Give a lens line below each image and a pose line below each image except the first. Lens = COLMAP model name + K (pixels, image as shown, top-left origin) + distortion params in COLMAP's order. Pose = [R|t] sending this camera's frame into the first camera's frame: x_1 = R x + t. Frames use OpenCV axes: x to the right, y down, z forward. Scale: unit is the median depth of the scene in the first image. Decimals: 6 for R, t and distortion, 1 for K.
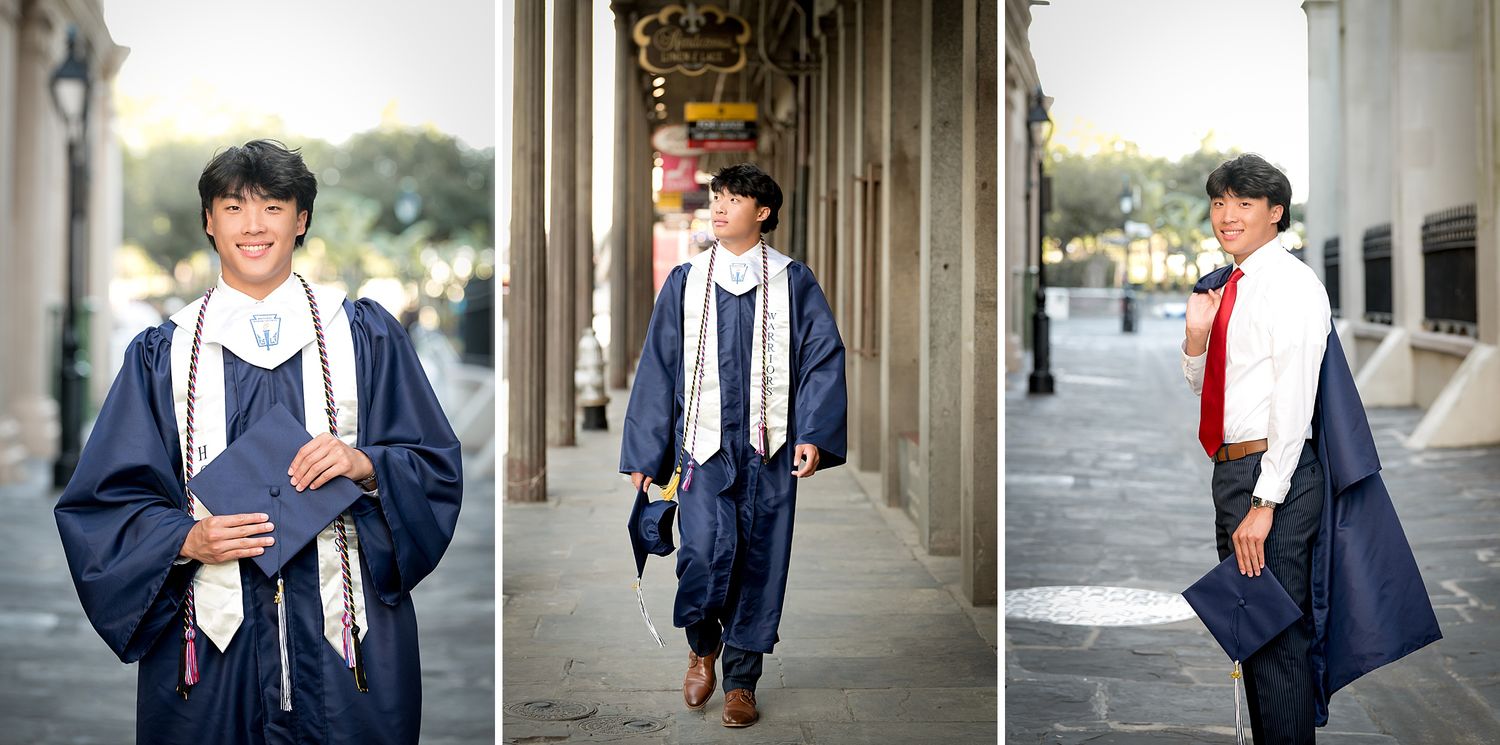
lens RADIAL K [[5152.7, 0, 750.3], [0, 5152.7, 372.5], [0, 0, 1]] dist [-0.127358, 0.000000]
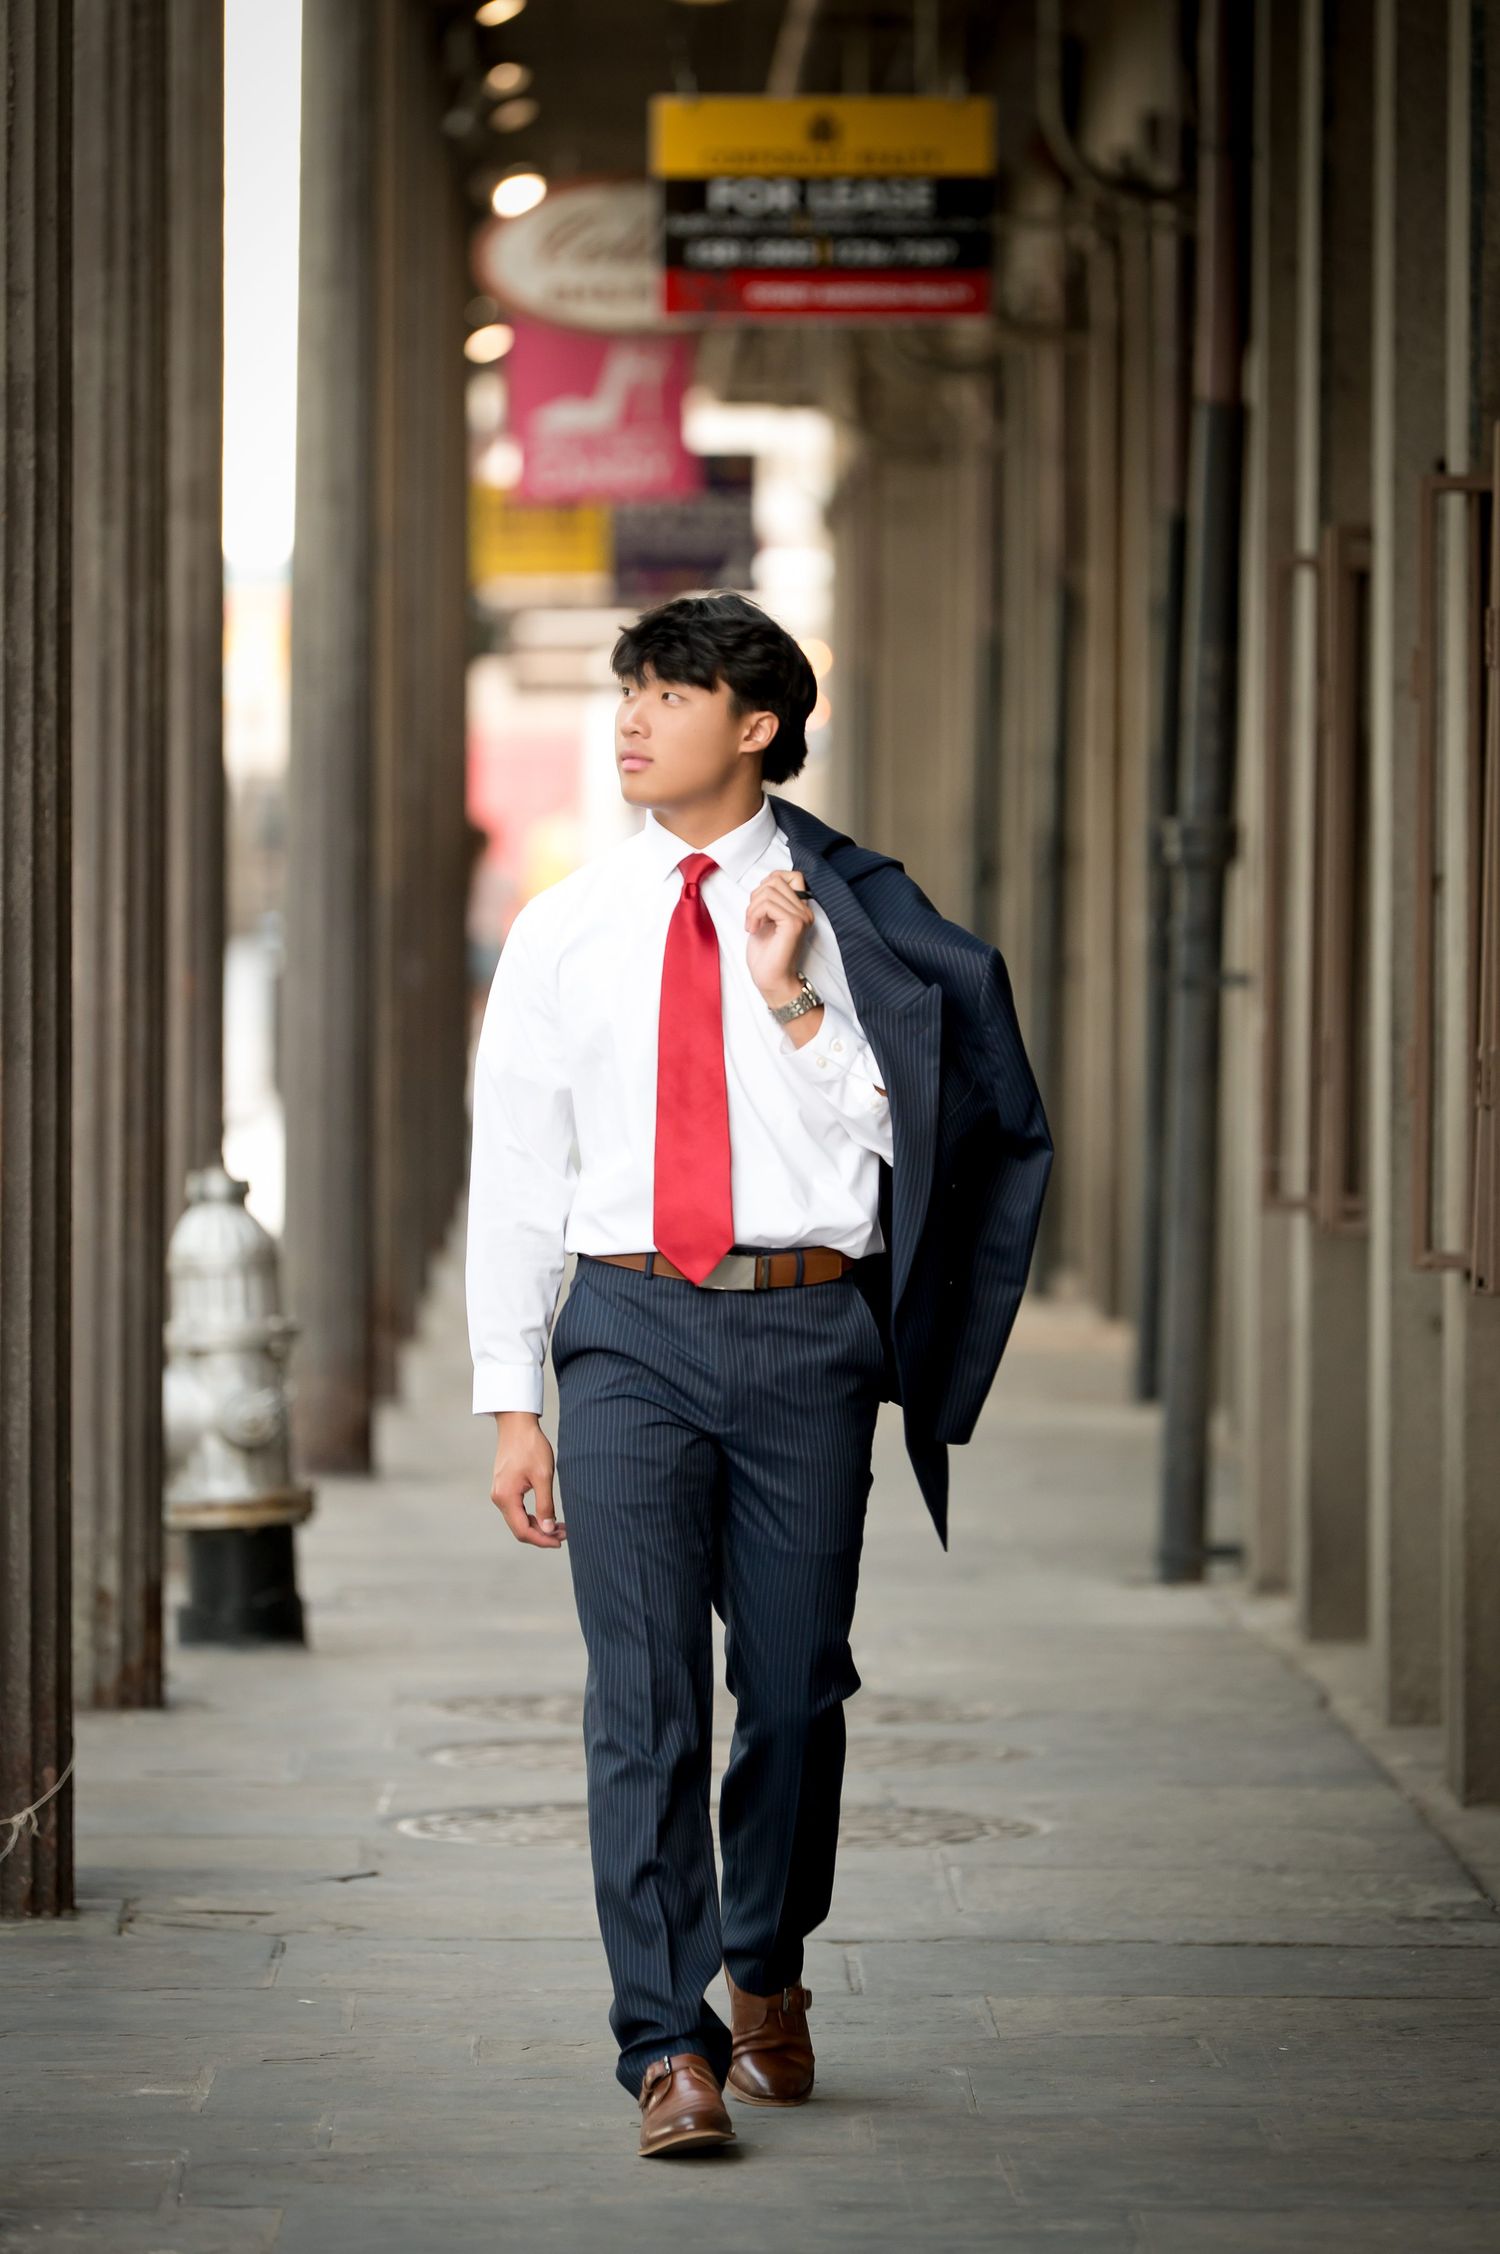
lens RADIAL K [[11591.1, 0, 750.5], [0, 11591.1, 1127.6], [0, 0, 1]] dist [0.356331, 0.000000]
pose [[0.999786, -0.001781, -0.020611, 0.001005], [0.001824, 0.999996, 0.002100, -0.011598], [0.020608, -0.002137, 0.999785, 0.530793]]
